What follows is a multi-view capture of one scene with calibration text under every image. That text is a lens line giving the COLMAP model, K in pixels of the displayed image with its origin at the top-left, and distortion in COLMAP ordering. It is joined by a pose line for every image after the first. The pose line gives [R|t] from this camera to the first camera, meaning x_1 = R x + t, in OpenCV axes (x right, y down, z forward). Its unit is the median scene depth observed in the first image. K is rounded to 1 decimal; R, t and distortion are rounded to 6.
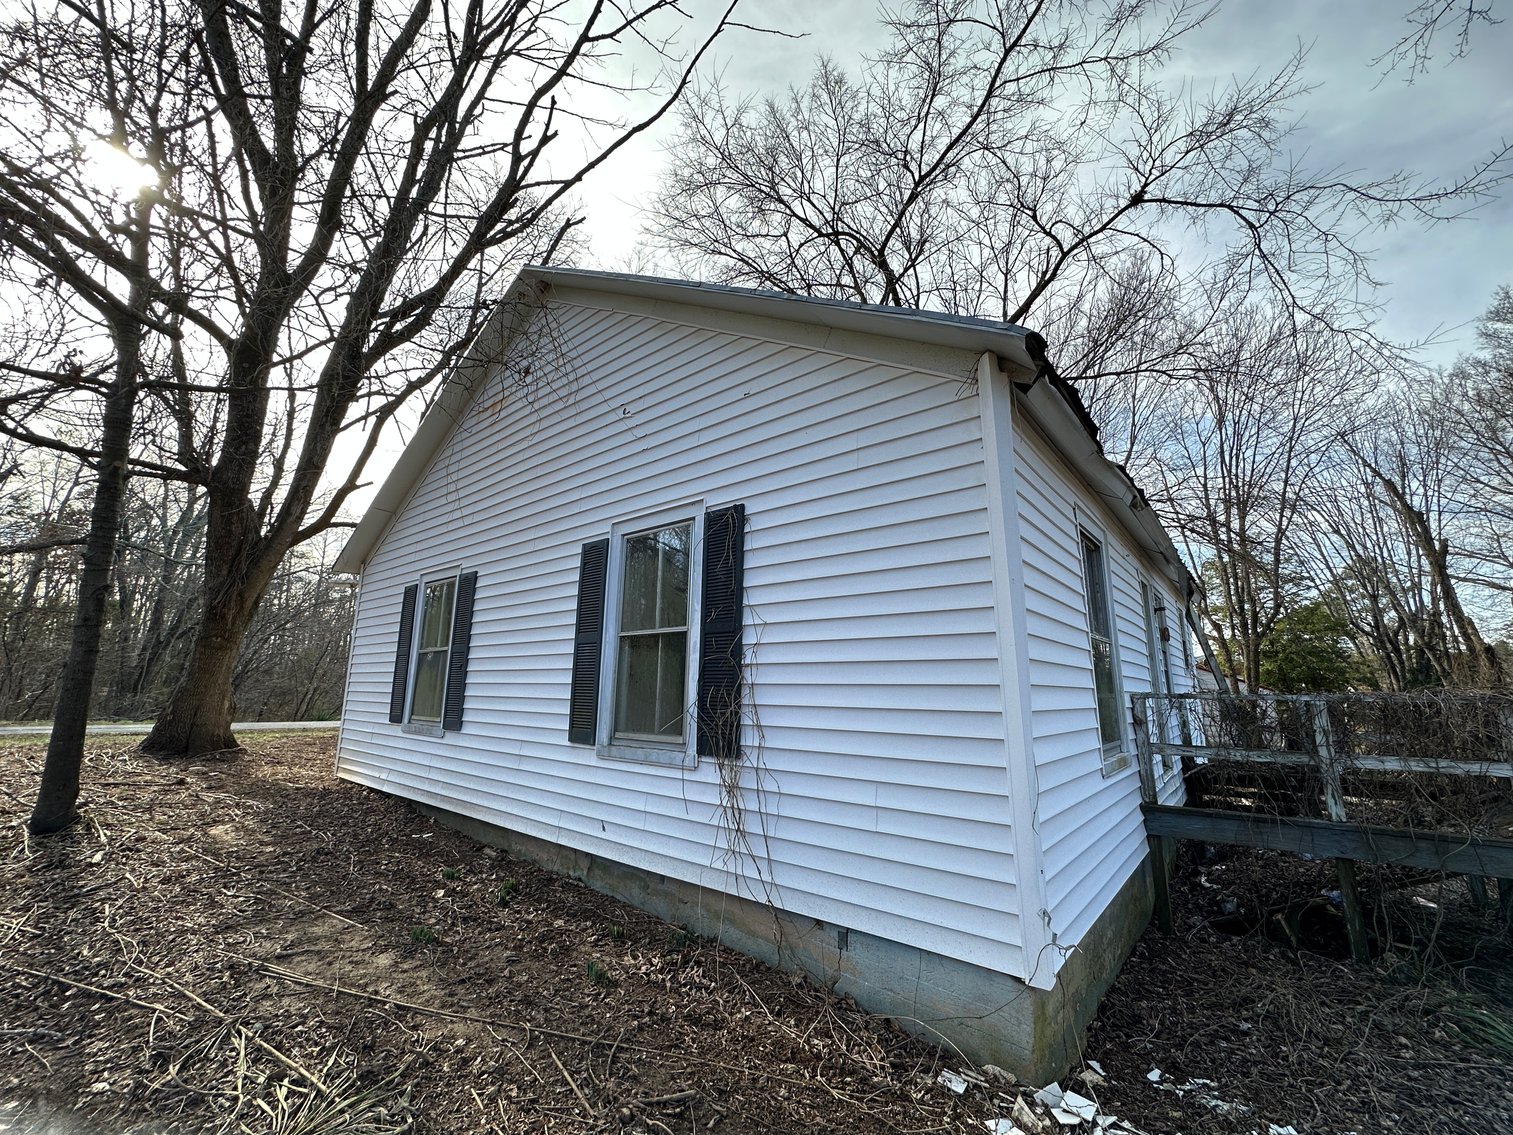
lens RADIAL K [[602.2, 0, 756.5], [0, 602.2, 567.5], [0, 0, 1]] dist [-0.003815, 0.000981]
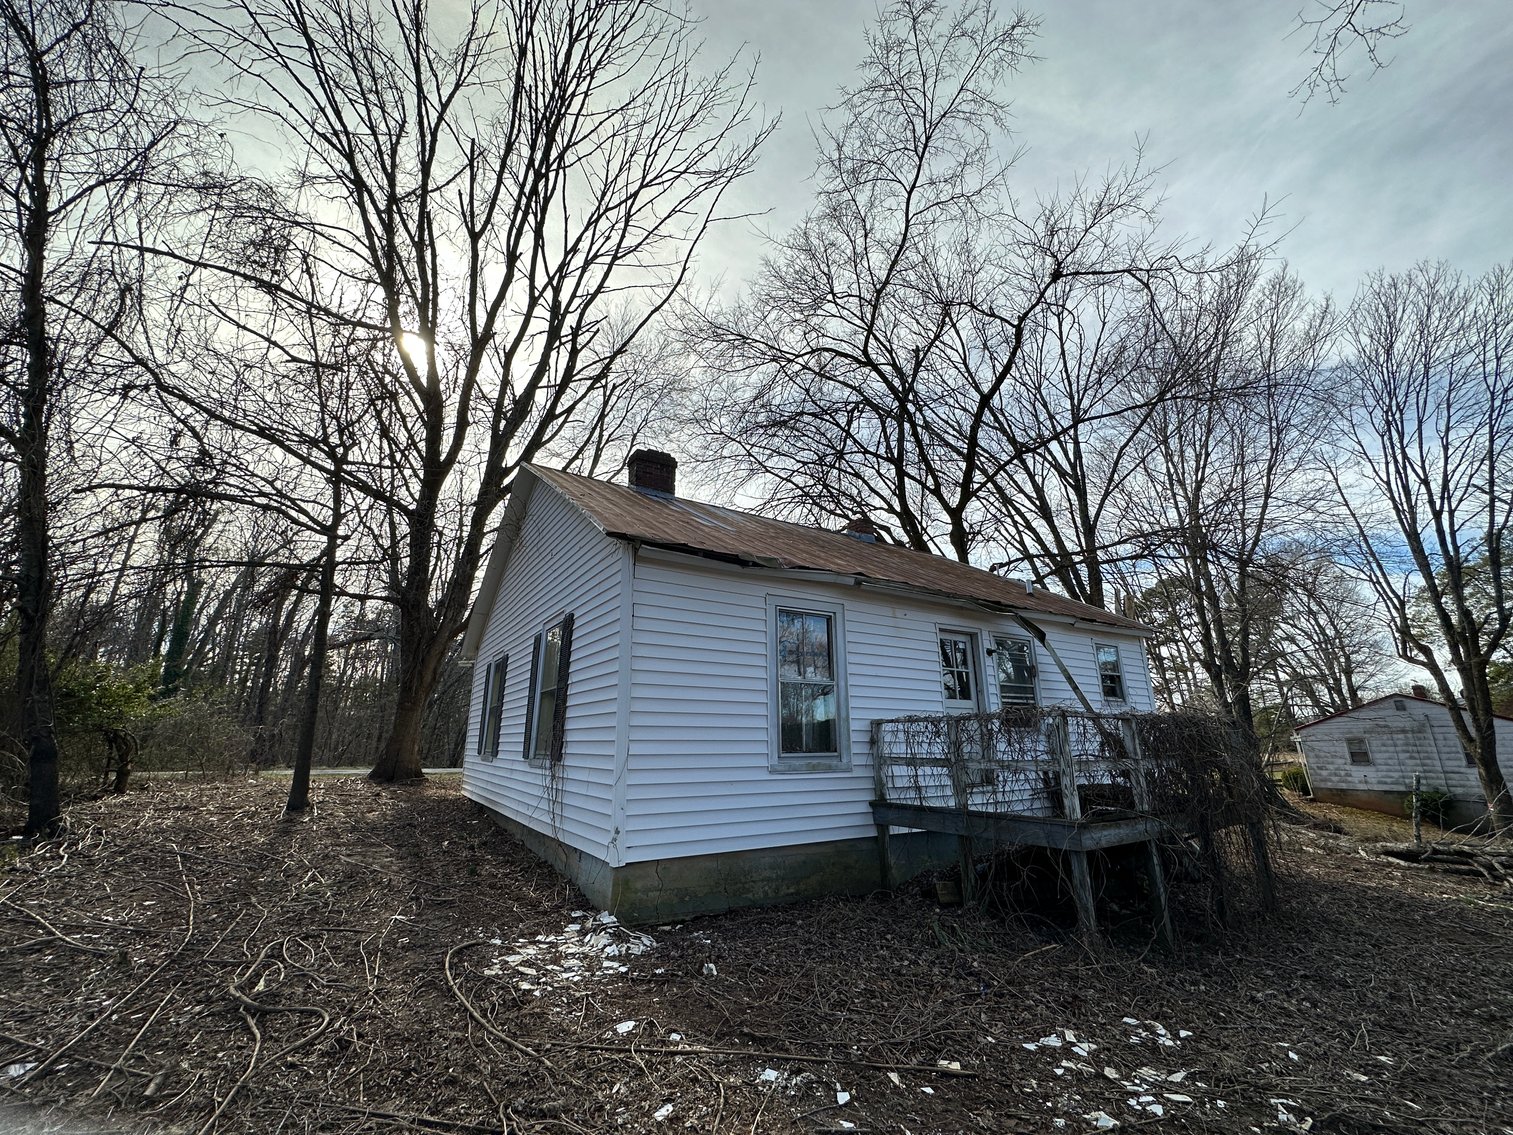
lens RADIAL K [[602.2, 0, 756.5], [0, 602.2, 567.5], [0, 0, 1]] dist [-0.003815, 0.000981]
pose [[0.950801, -0.100713, -0.292974, 0.519015], [0.075799, 0.992567, -0.095213, -0.015531], [0.300385, 0.068322, 0.951368, -0.259669]]
